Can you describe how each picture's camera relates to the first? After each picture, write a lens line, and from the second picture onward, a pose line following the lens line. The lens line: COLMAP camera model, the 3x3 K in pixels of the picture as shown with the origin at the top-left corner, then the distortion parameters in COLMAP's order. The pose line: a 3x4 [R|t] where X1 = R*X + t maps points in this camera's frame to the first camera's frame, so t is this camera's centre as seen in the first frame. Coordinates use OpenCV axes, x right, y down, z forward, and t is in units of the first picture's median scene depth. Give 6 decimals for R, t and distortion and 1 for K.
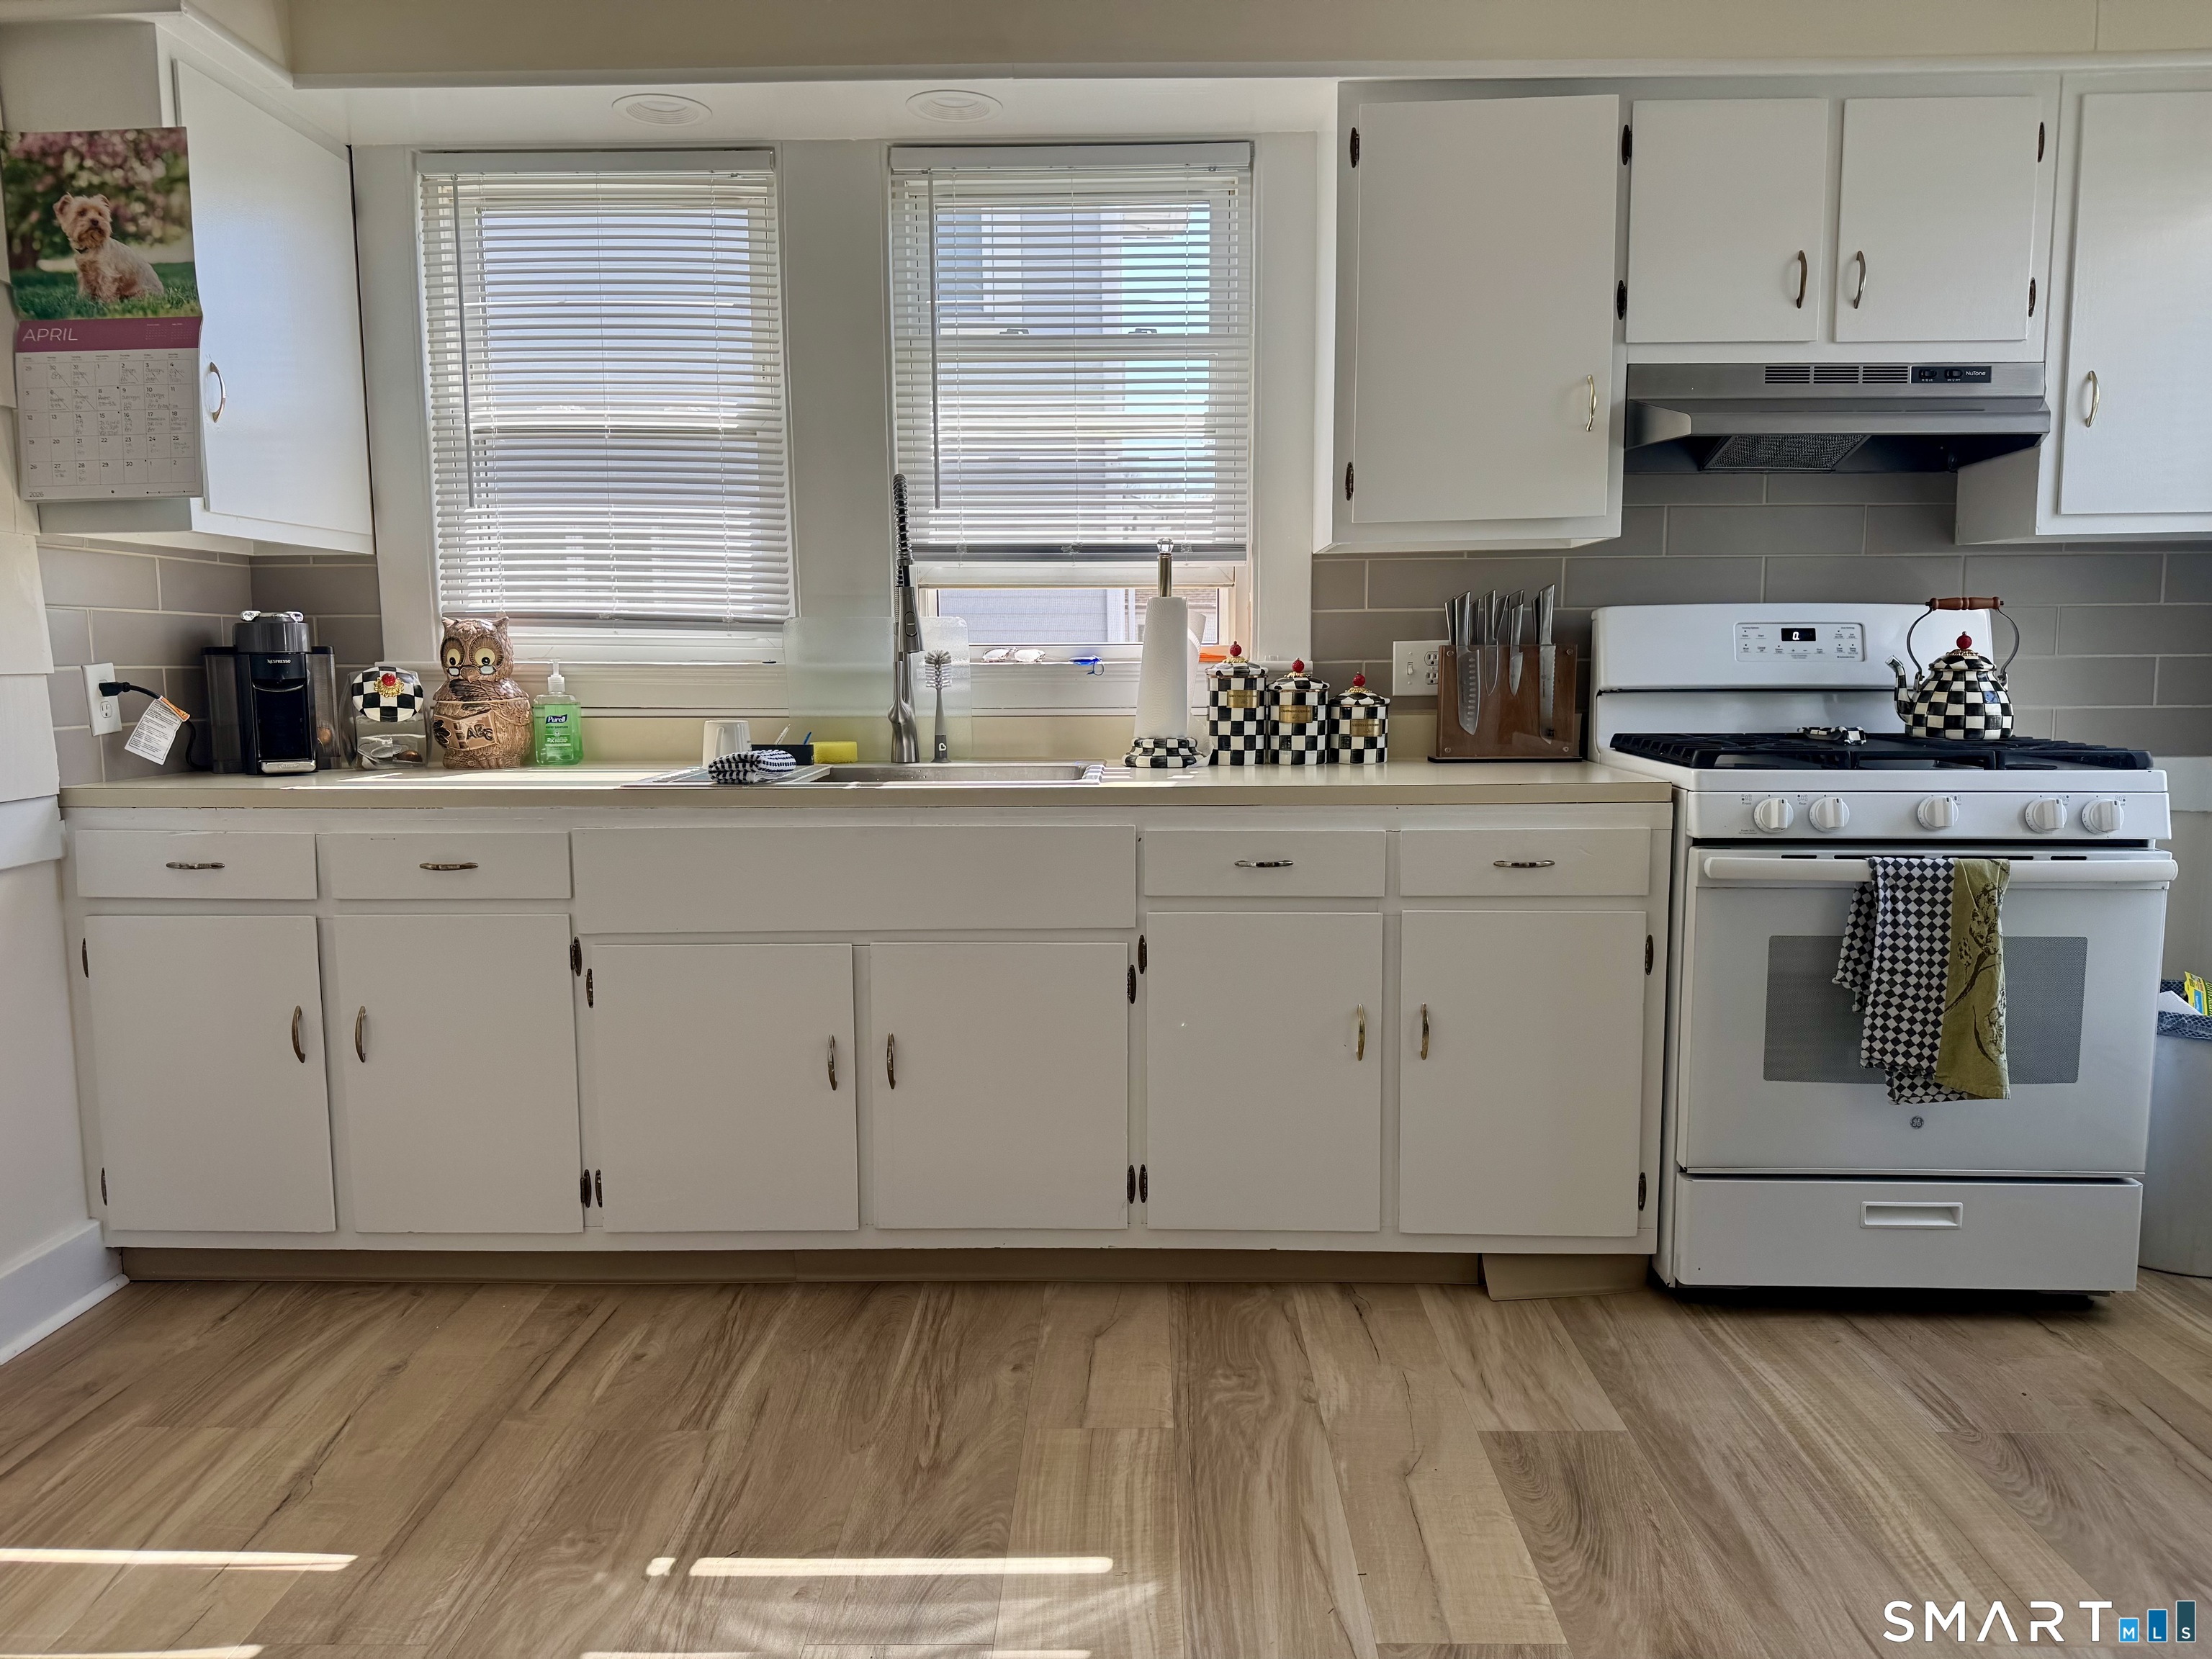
lens RADIAL K [[1528.6, 0, 1107.8], [0, 1528.6, 833.3], [0, 0, 1]] dist [0.002440, -0.003834]
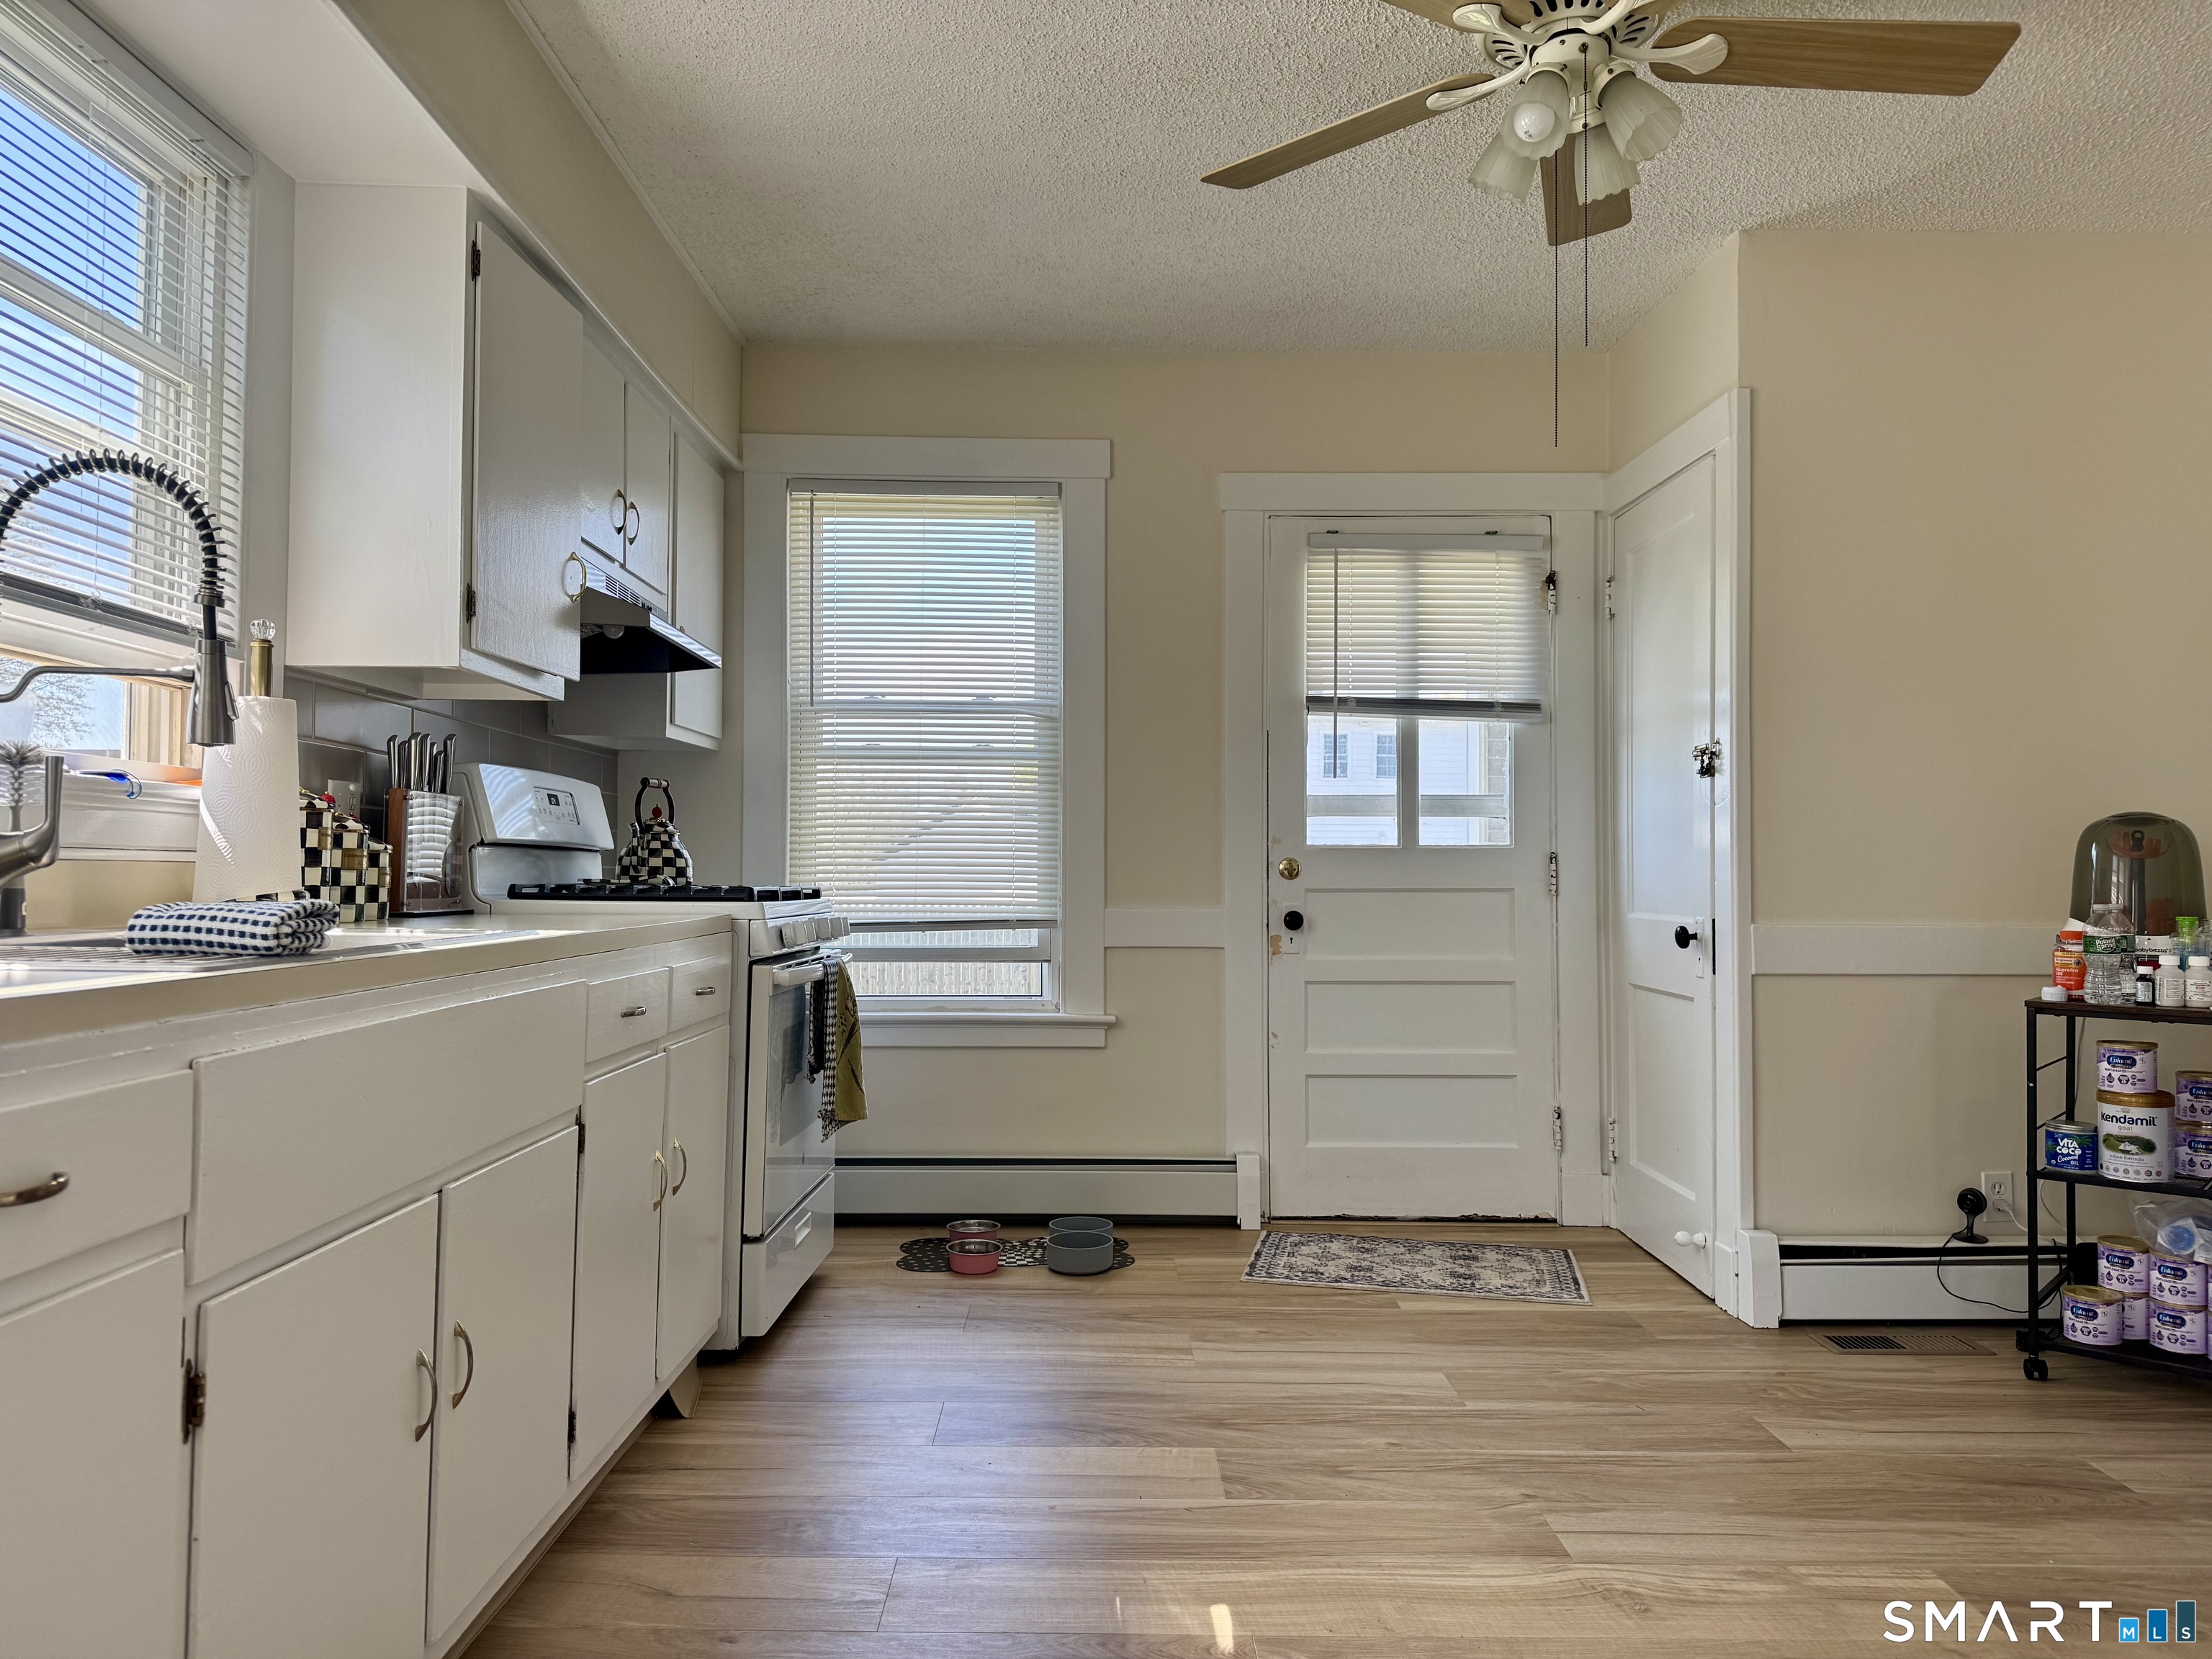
lens RADIAL K [[1528.6, 0, 1125.5], [0, 1528.6, 812.9], [0, 0, 1]] dist [0.002440, -0.003834]
pose [[-0.040035, 0.045393, 0.998167, -0.807352], [0.103881, 0.993743, -0.041025, -0.029651], [-0.993784, 0.102049, -0.044500, 0.703946]]
